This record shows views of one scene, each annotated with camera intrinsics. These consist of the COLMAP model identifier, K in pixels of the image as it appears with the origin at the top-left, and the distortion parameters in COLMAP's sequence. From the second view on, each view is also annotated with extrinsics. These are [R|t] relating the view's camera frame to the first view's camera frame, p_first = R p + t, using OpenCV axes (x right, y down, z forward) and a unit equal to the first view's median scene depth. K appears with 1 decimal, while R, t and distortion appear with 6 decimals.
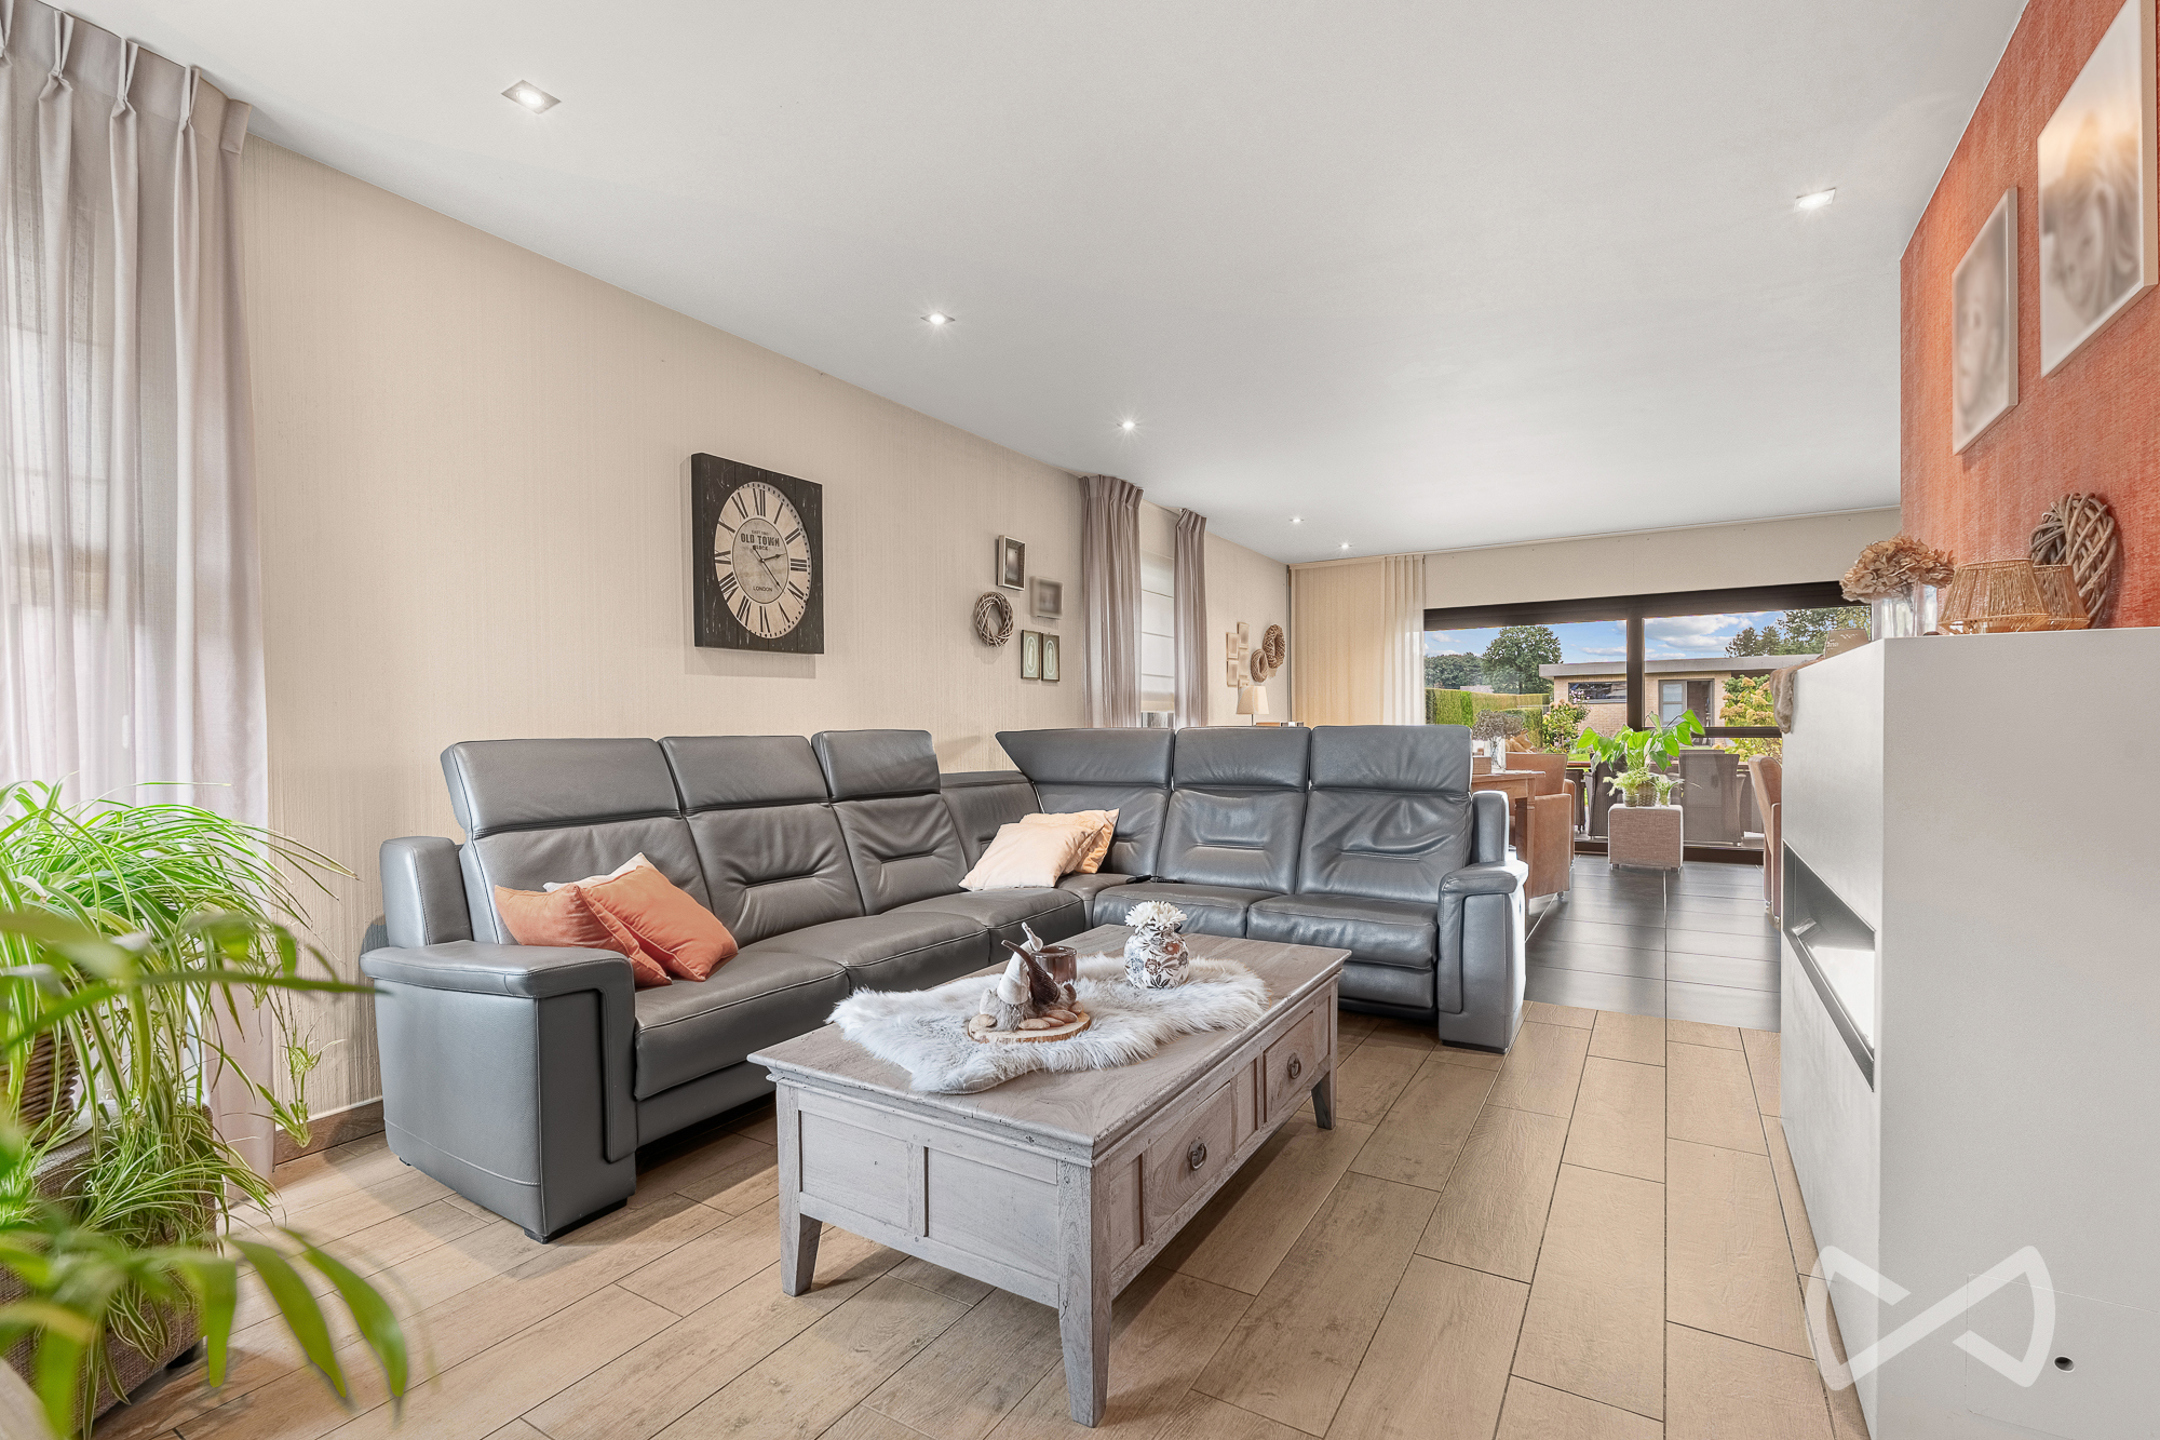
lens RADIAL K [[957.8, 0, 1069.5], [0, 957.8, 724.7], [0, 0, 1]] dist [0.002051, -0.000154]
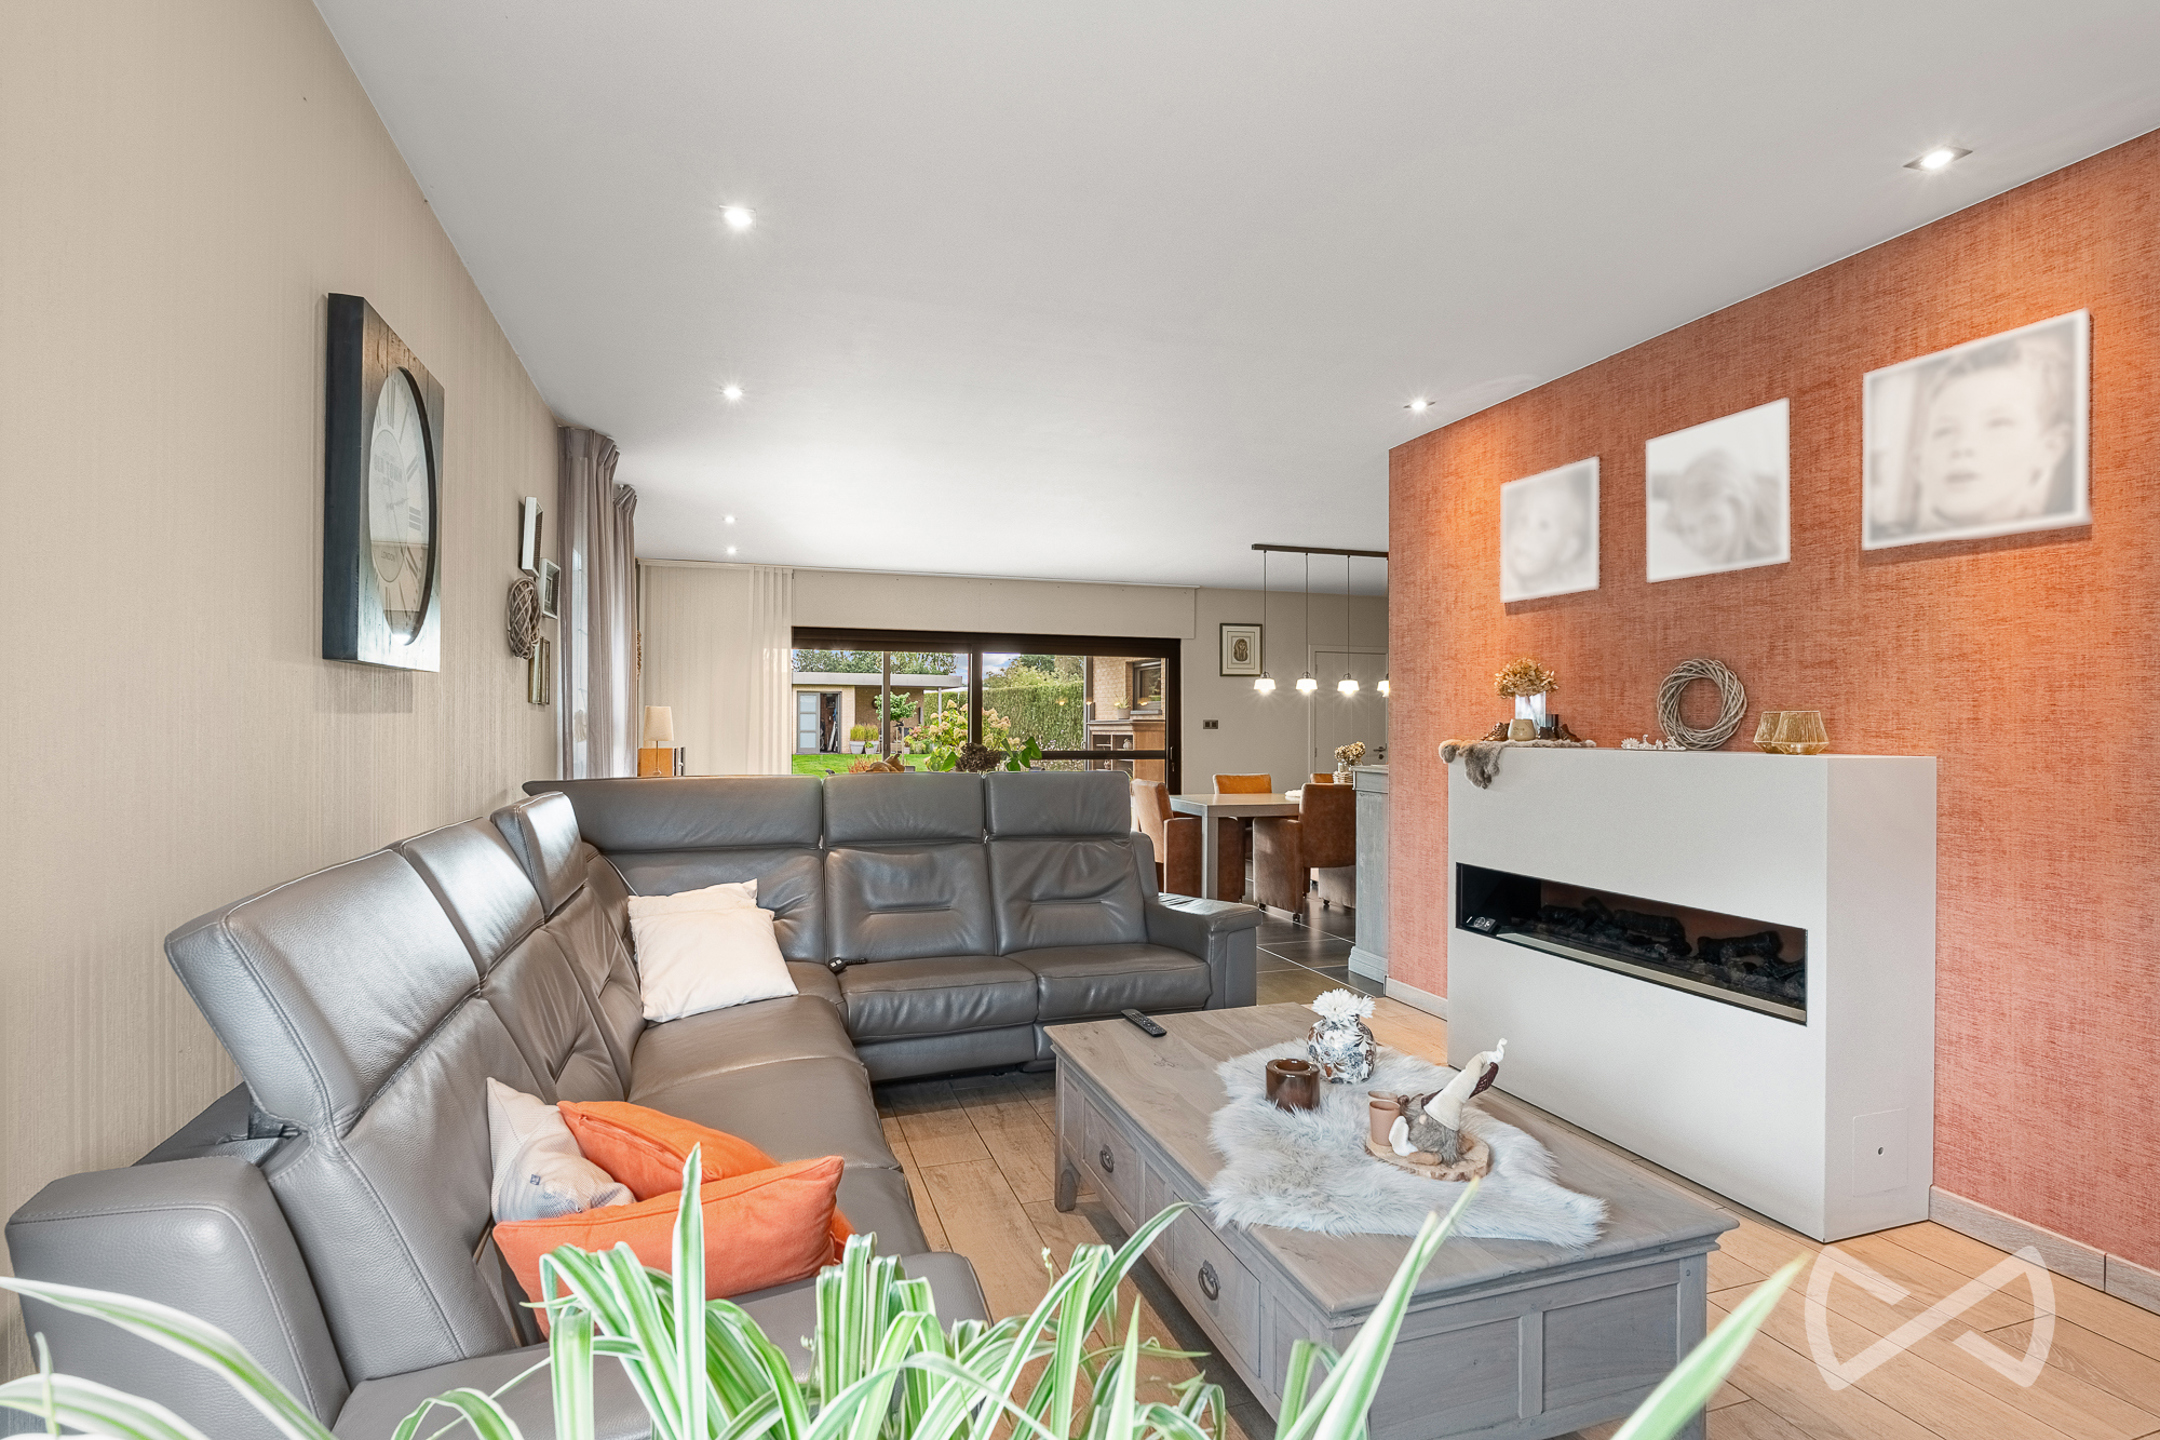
lens RADIAL K [[1012.5, 0, 1081.0], [0, 1012.5, 734.1], [0, 0, 1]] dist [0.002176, -0.000092]
pose [[0.635368, 0.004818, 0.772194, -0.477836], [-0.011272, 0.999932, 0.003036, -0.041536], [-0.772127, -0.010633, 0.635379, 0.302340]]
